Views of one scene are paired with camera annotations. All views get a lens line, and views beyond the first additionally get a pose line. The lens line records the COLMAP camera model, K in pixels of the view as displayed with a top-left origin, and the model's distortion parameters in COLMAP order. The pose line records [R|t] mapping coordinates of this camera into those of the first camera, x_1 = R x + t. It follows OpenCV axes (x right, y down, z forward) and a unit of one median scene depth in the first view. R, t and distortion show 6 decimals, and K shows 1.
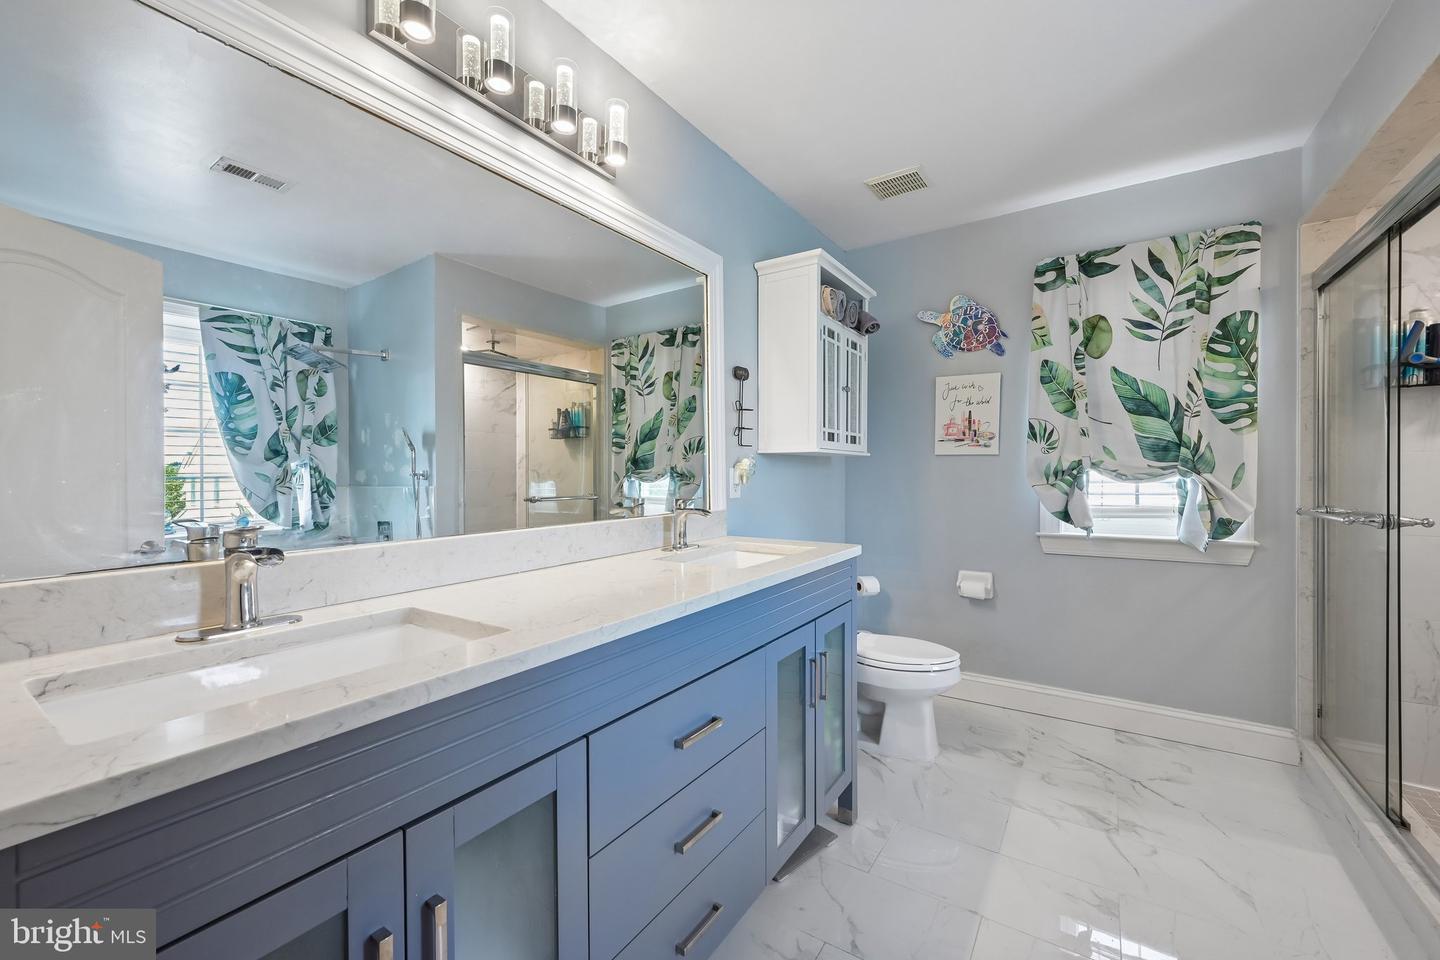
lens RADIAL K [[591.1, 0, 720.0], [0, 591.1, 470.9], [0, 0, 1]] dist [-0.000543, -0.000224]
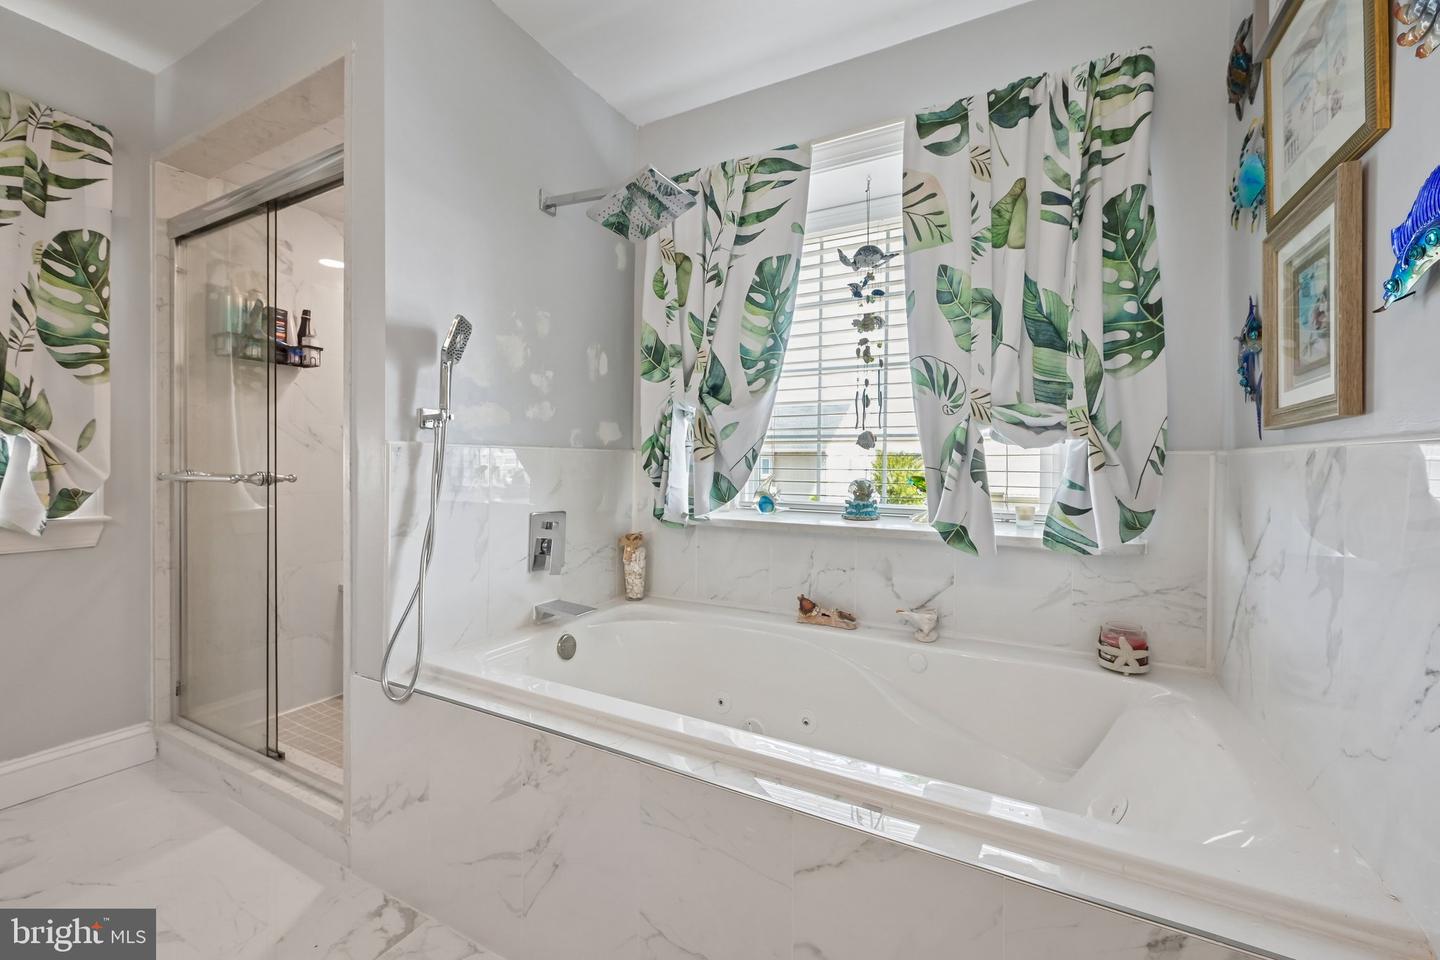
lens RADIAL K [[591.1, 0, 720.0], [0, 591.1, 470.9], [0, 0, 1]] dist [-0.000543, -0.000224]
pose [[-0.087279, -0.007356, 0.996157, 0.005272], [-0.008921, 0.999938, 0.006603, 0.043699], [-0.996144, -0.008311, -0.087340, 0.214261]]
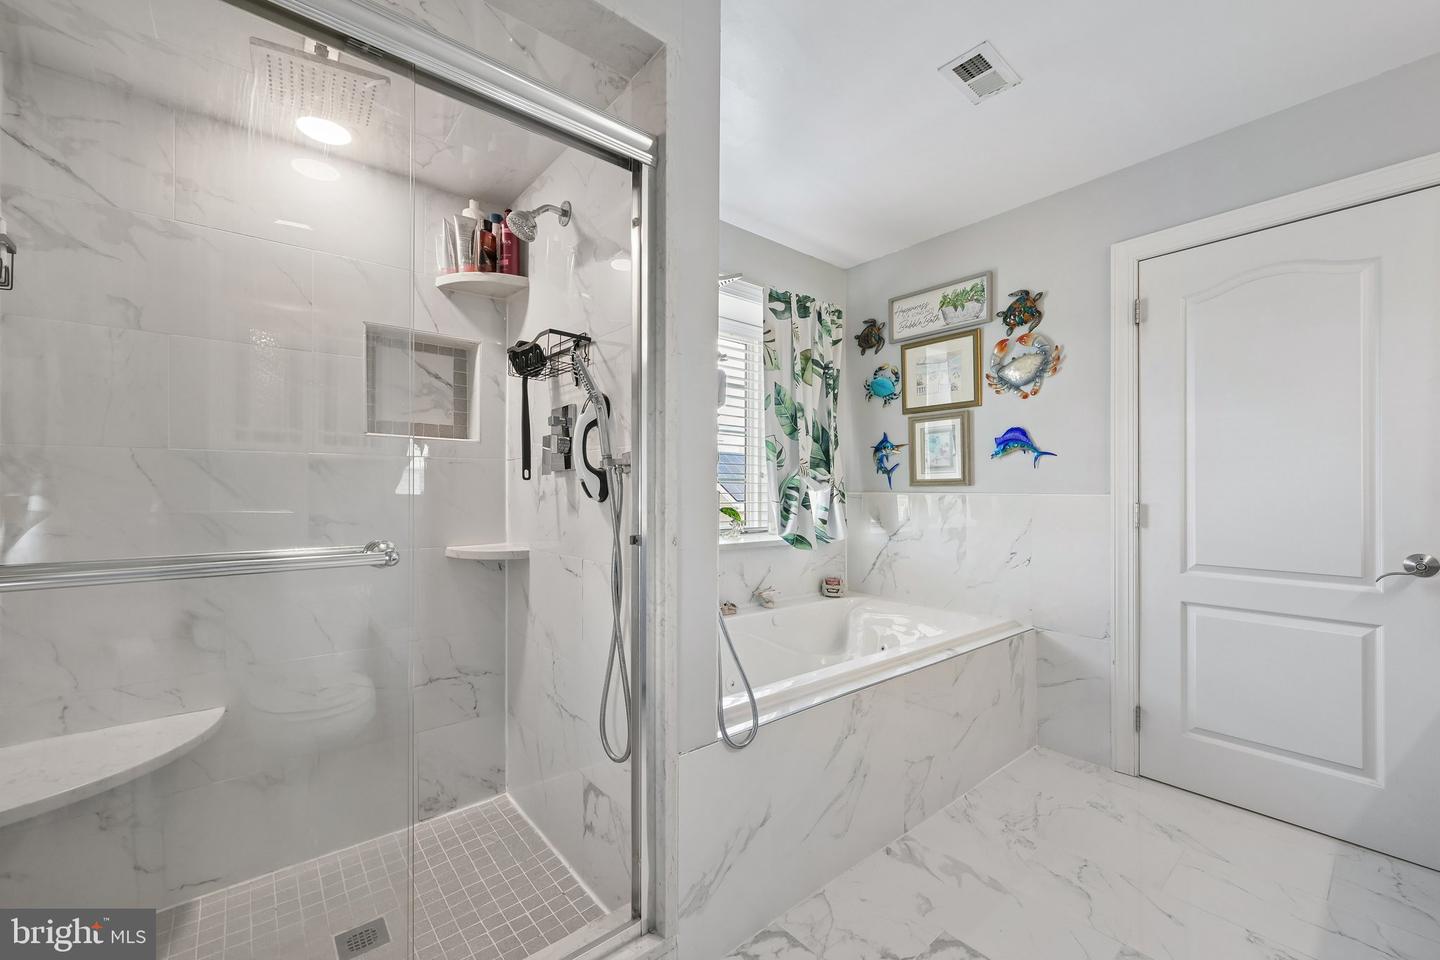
lens RADIAL K [[573.5, 0, 721.6], [0, 573.5, 486.5], [0, 0, 1]] dist [0.000160, -0.000036]
pose [[-0.958183, 0.003453, 0.286135, 0.517826], [0.001089, 0.999964, -0.008420, 0.017964], [-0.286154, -0.007756, -0.958152, 1.131978]]
